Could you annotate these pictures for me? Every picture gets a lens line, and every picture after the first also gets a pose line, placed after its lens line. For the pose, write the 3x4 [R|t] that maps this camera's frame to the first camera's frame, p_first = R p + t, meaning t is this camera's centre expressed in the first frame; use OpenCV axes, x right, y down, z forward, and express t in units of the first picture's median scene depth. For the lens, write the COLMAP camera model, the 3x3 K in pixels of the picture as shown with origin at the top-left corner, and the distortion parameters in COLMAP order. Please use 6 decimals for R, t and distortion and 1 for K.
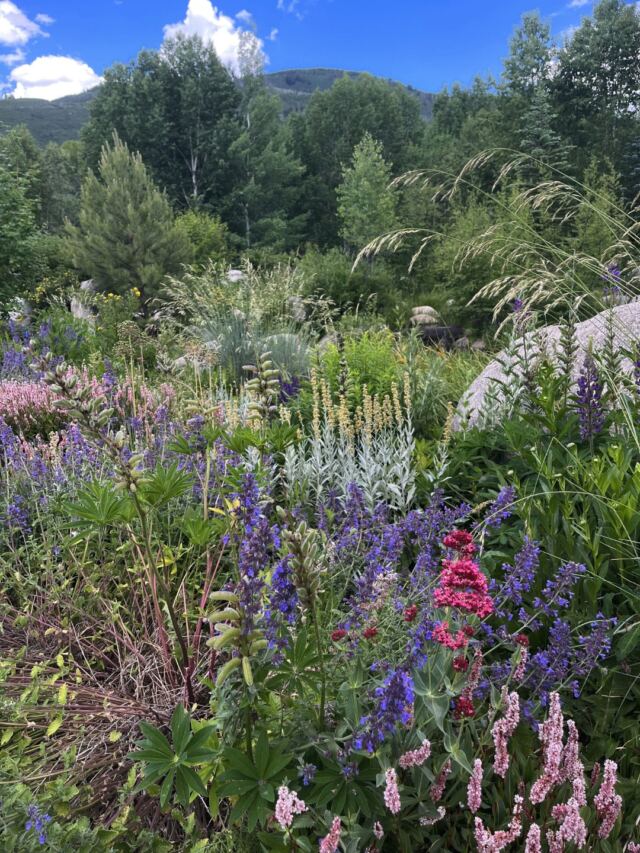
lens RADIAL K [[638.9, 0, 320.0], [0, 638.9, 426.5], [0, 0, 1]] dist [0.005582, -0.001183]
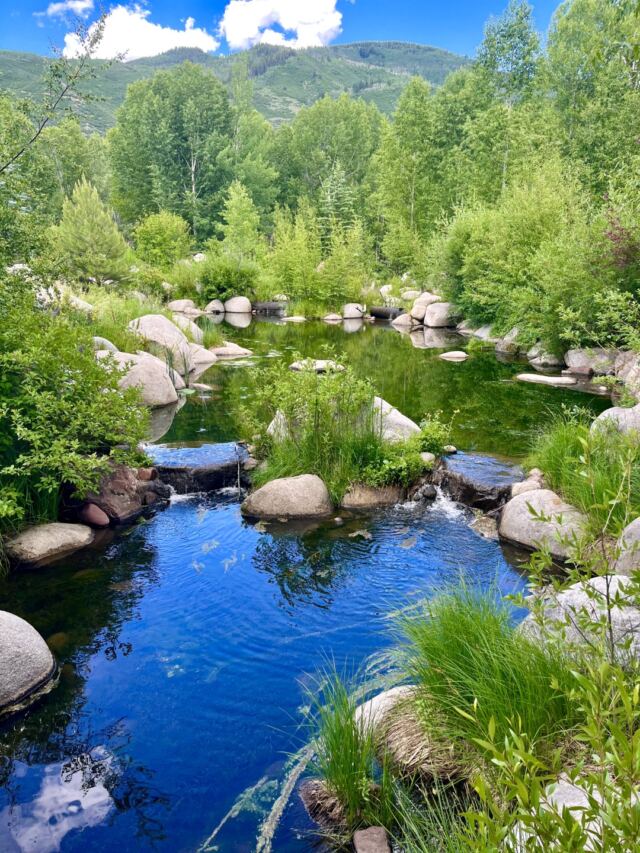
lens RADIAL K [[638.9, 0, 320.0], [0, 638.9, 426.5], [0, 0, 1]] dist [0.005582, -0.001183]
pose [[0.993934, 0.086215, -0.068279, 3.516852], [-0.083844, 0.995797, 0.036863, 0.711029], [0.071170, -0.030914, 0.996985, -5.007769]]
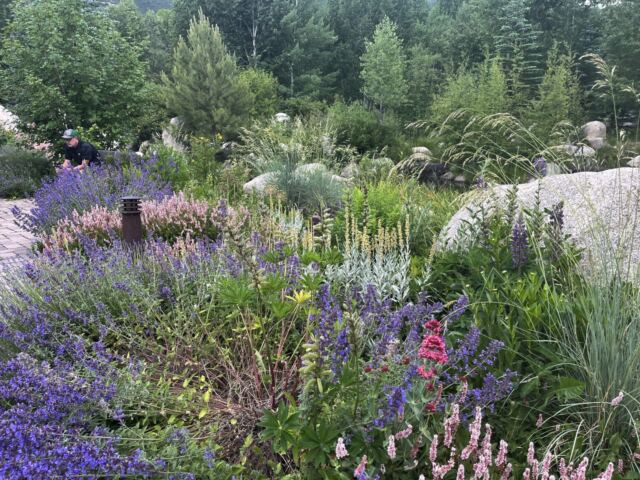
lens RADIAL K [[479.4, 0, 320.0], [0, 479.4, 240.0], [0, 0, 1]] dist [0.005582, -0.001183]
pose [[0.997962, 0.053392, -0.034955, -0.030246], [-0.052689, 0.998396, 0.020733, -0.031933], [0.036006, -0.018849, 0.999174, -0.160190]]
